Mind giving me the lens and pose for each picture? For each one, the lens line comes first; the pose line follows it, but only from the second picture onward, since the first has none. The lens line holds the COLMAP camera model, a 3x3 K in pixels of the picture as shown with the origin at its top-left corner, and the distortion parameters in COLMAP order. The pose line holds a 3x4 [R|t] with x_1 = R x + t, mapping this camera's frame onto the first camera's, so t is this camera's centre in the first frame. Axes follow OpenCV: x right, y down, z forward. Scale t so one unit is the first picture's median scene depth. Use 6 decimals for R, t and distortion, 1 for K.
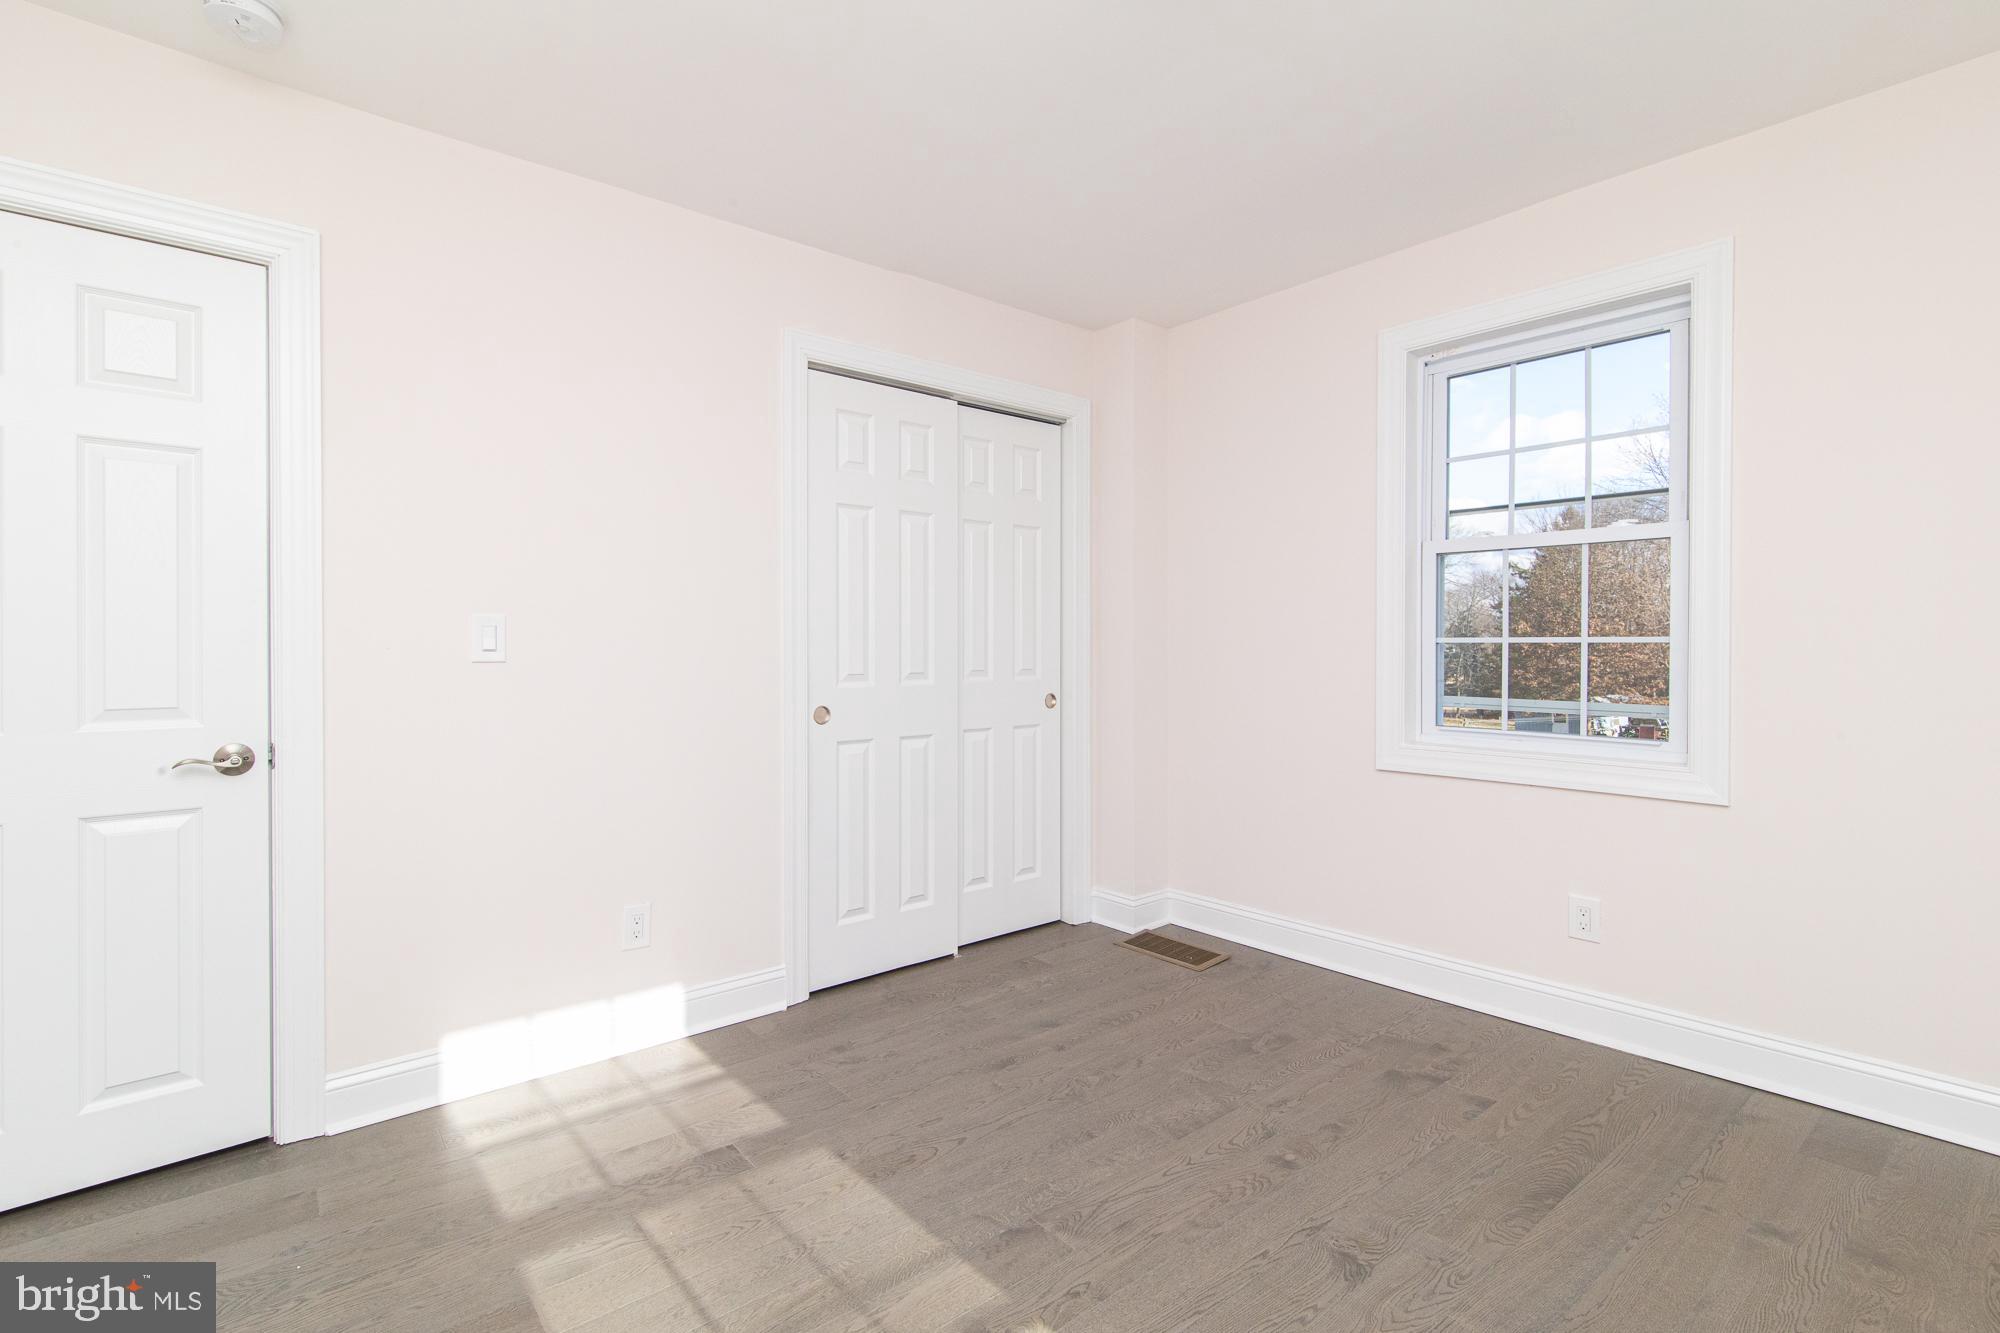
lens RADIAL K [[921.2, 0, 1000.6], [0, 921.2, 650.7], [0, 0, 1]] dist [-0.006437, -0.000285]
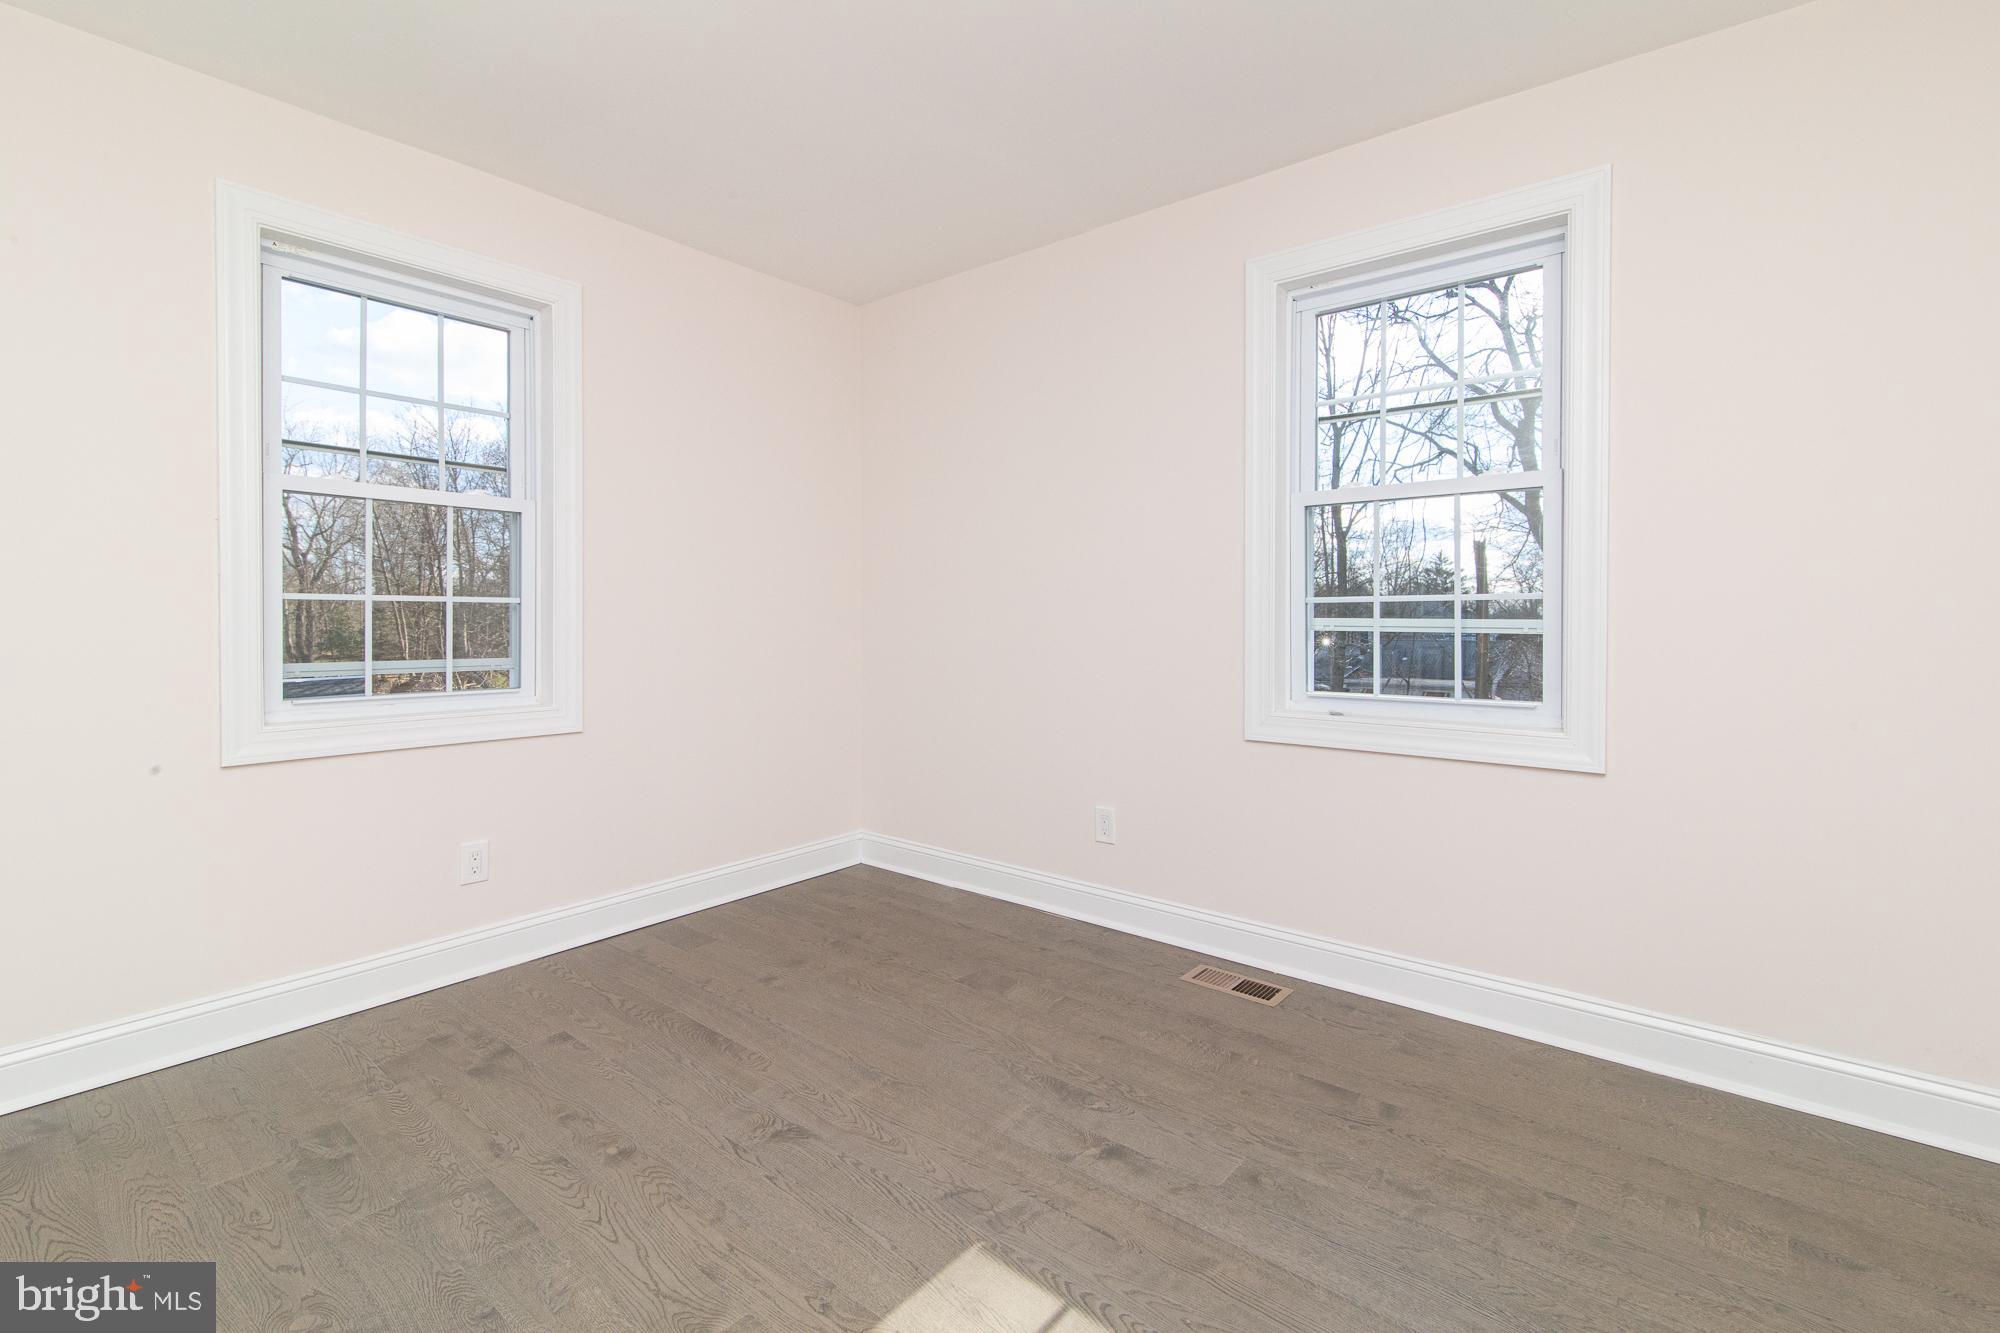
lens RADIAL K [[921.2, 0, 989.6], [0, 921.2, 633.7], [0, 0, 1]] dist [-0.006437, -0.000285]
pose [[-0.185974, -0.023825, 0.982266, -0.510814], [-0.000170, 0.999707, 0.024216, 0.001922], [-0.982555, 0.004337, -0.185924, 0.612981]]
